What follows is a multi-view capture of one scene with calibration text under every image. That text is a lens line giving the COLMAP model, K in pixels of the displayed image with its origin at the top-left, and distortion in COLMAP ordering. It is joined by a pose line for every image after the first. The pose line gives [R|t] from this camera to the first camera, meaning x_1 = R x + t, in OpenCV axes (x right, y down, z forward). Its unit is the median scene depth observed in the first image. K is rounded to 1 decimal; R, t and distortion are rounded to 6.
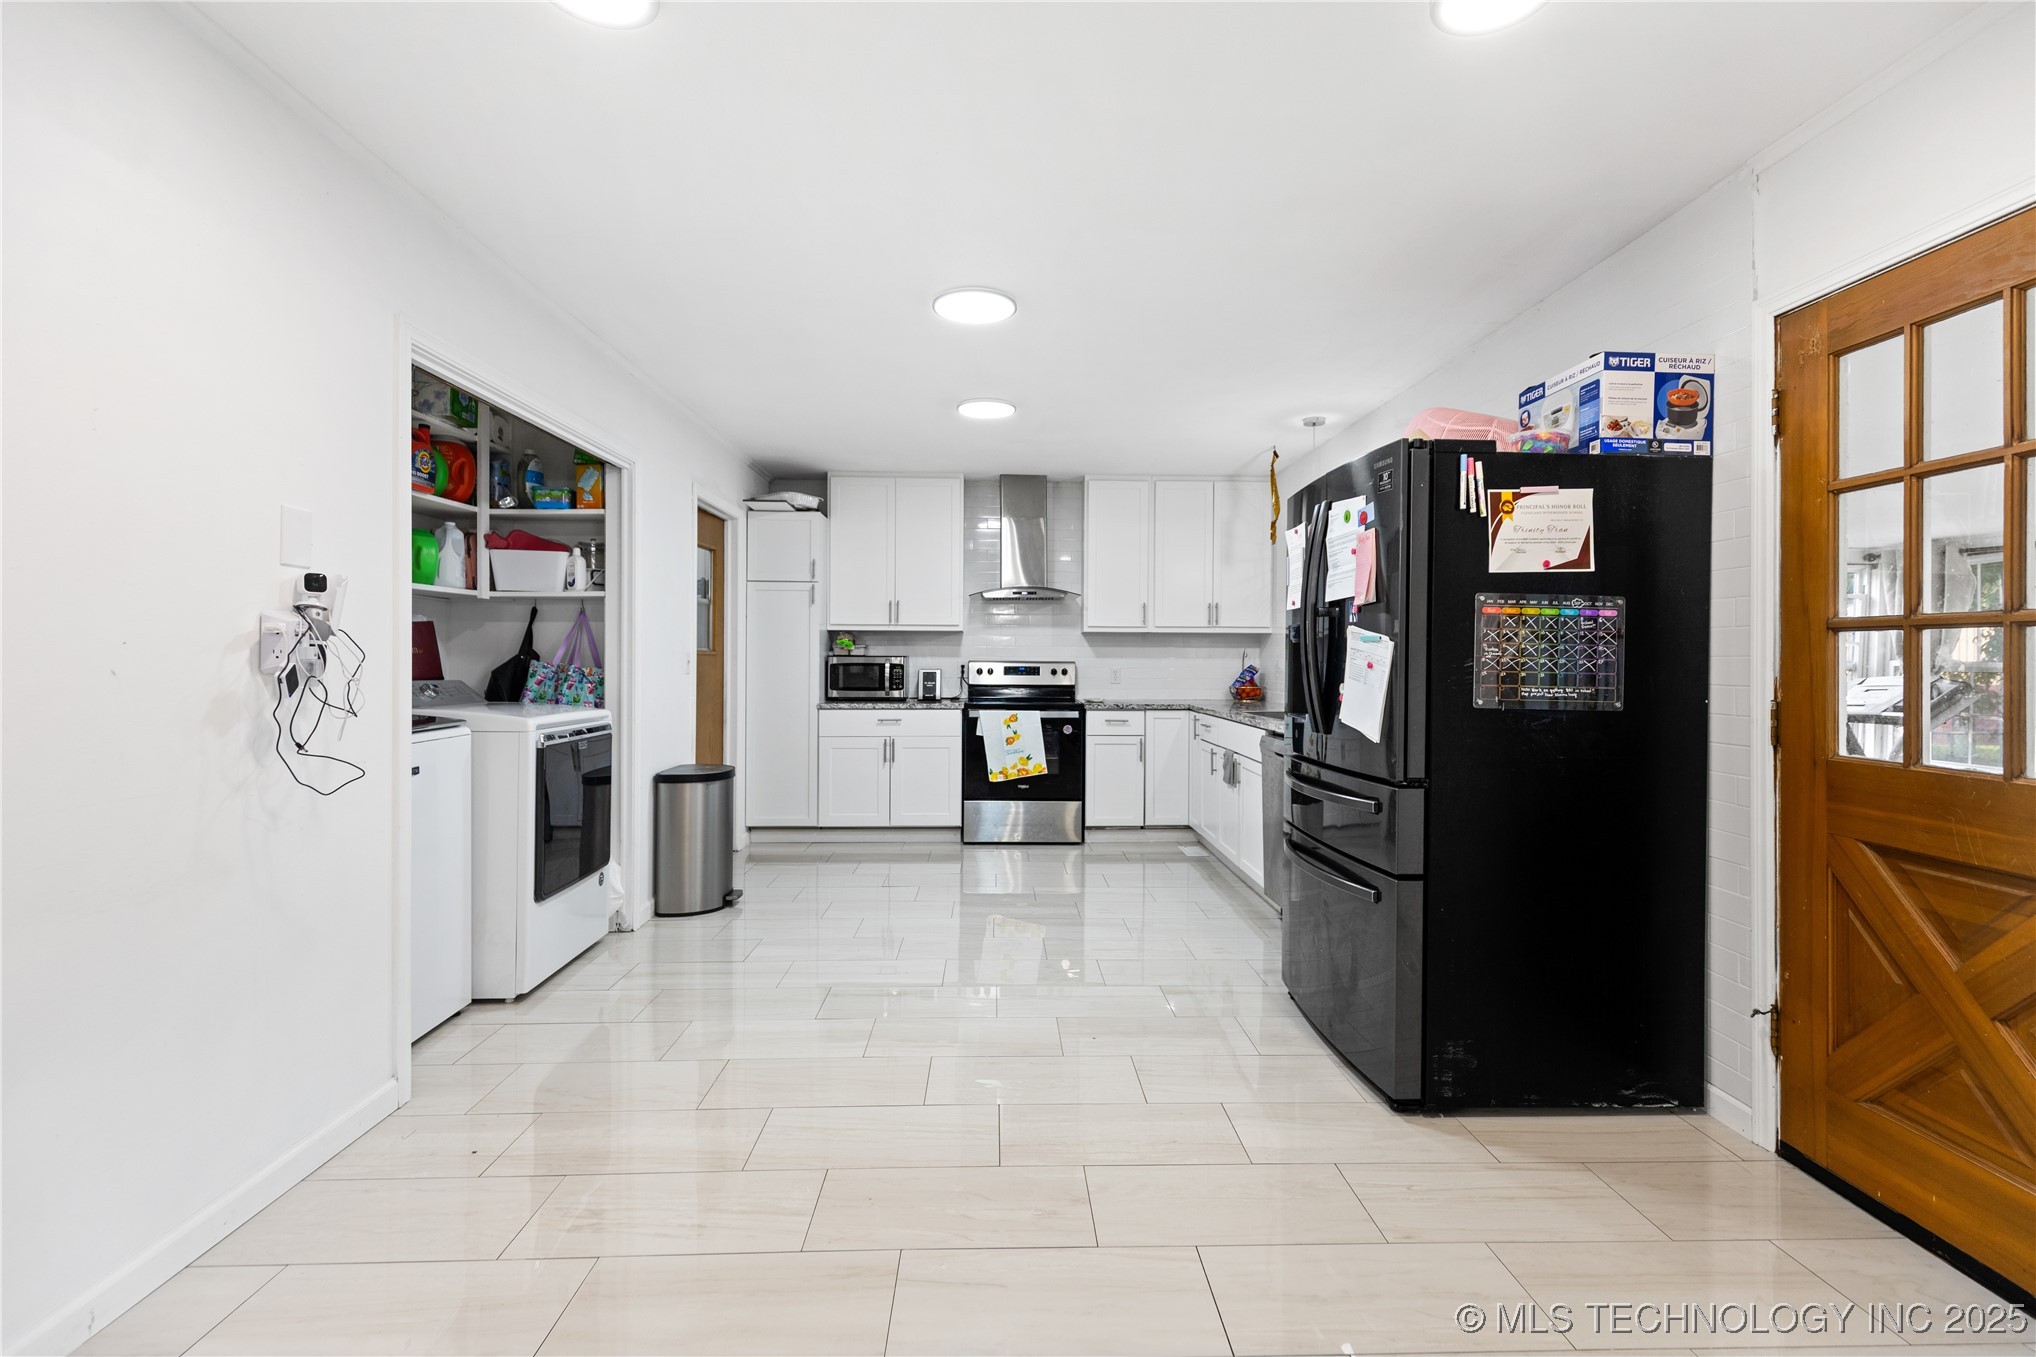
lens RADIAL K [[918.5, 0, 1022.3], [0, 918.5, 661.8], [0, 0, 1]] dist [0.014815, -0.003995]
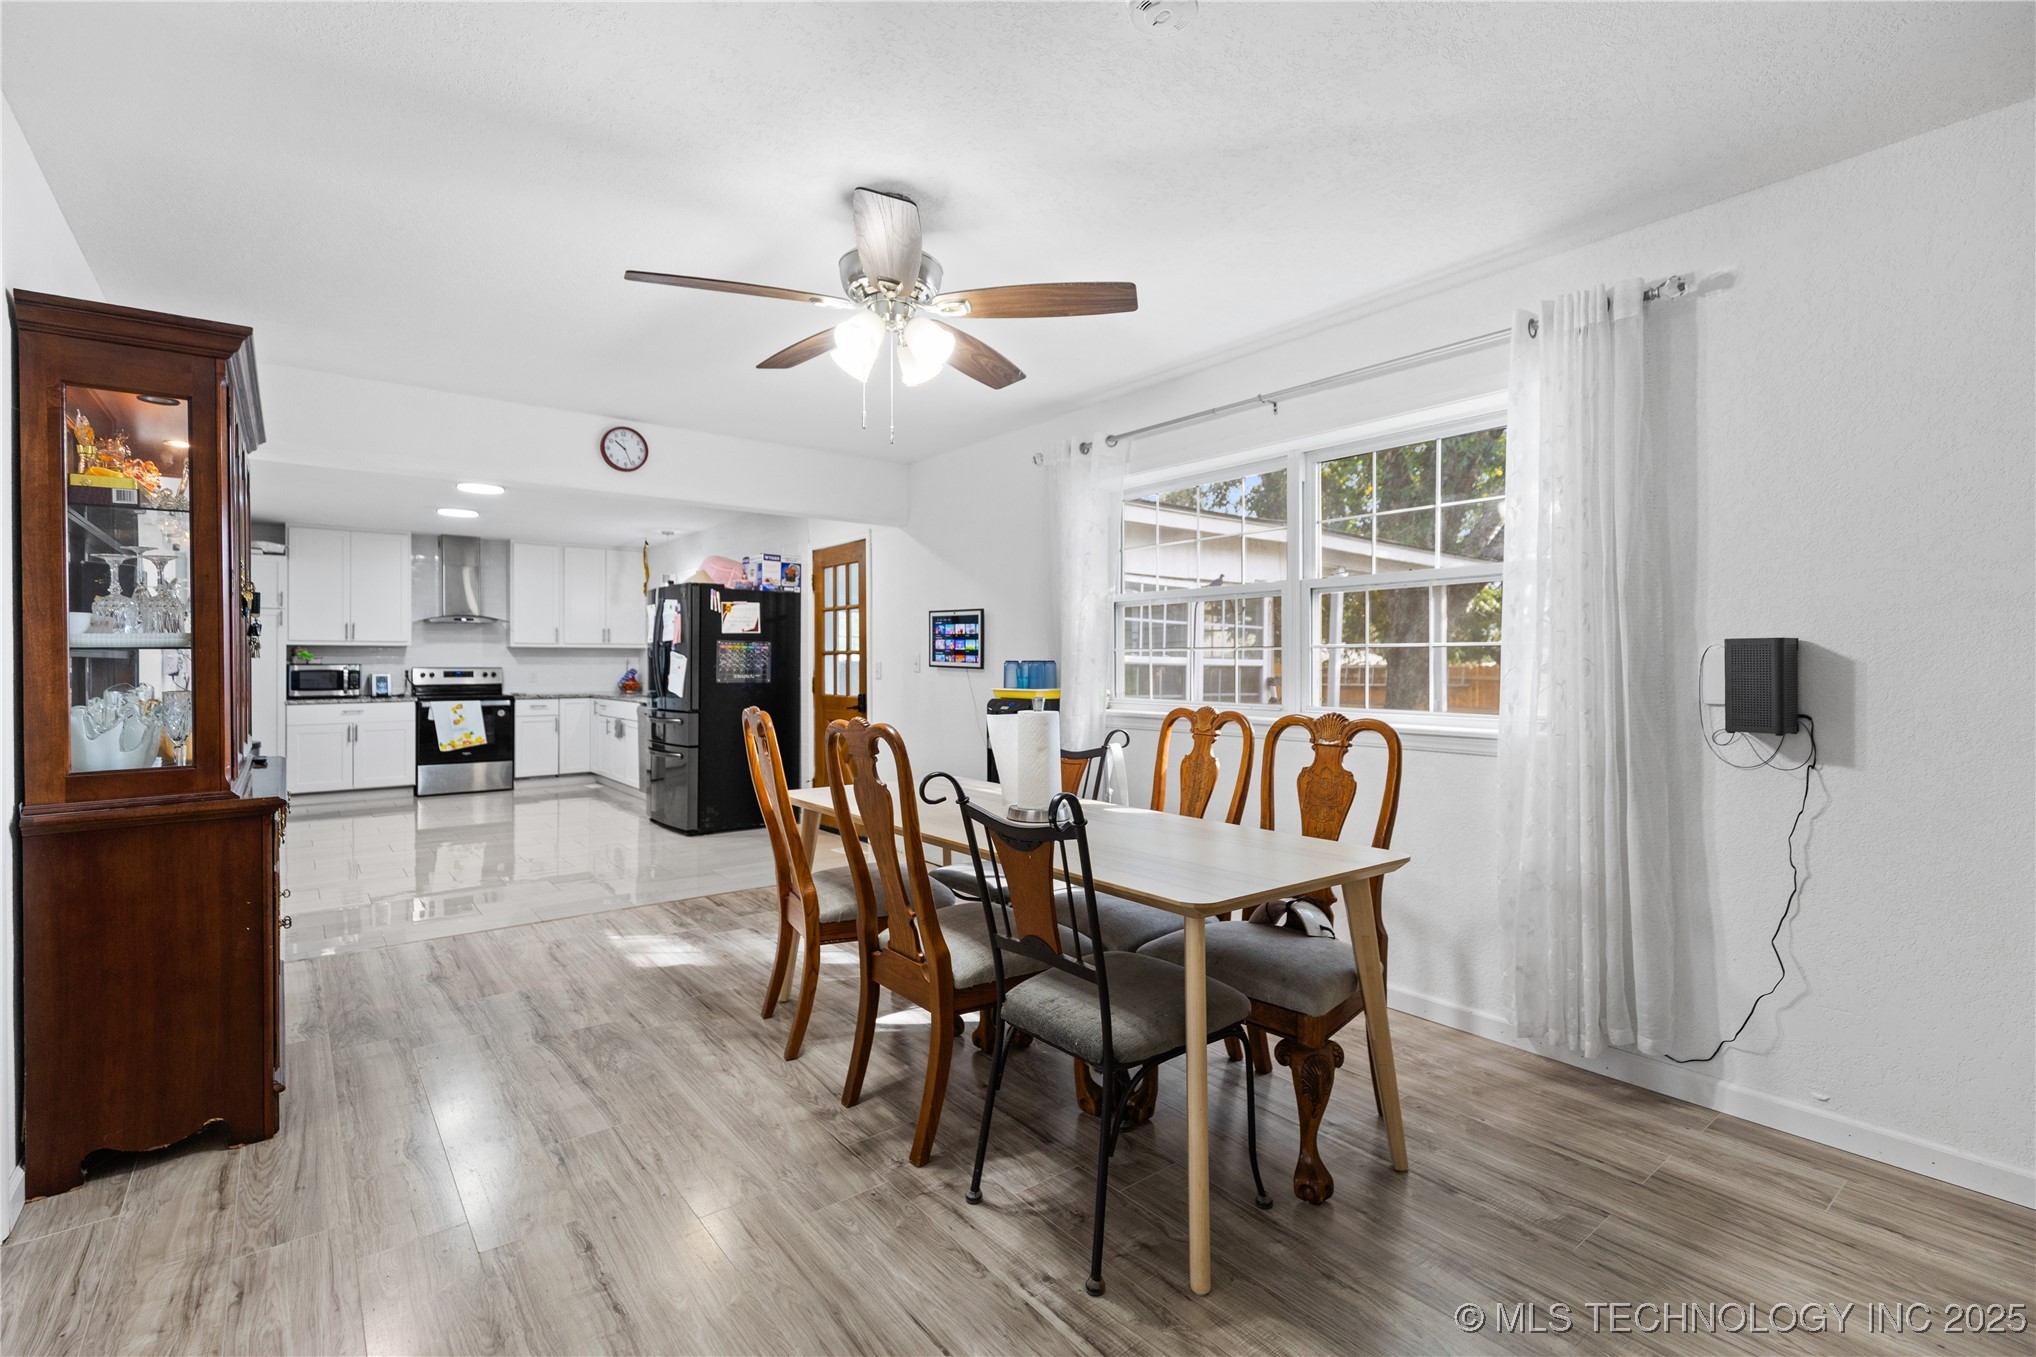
lens RADIAL K [[918.5, 0, 1022.3], [0, 918.5, 661.8], [0, 0, 1]] dist [0.014815, -0.003995]
pose [[0.802094, -0.005829, 0.597169, -0.165485], [0.008072, 0.999967, -0.001080, -0.000736], [-0.597143, 0.005687, 0.802115, -0.699340]]
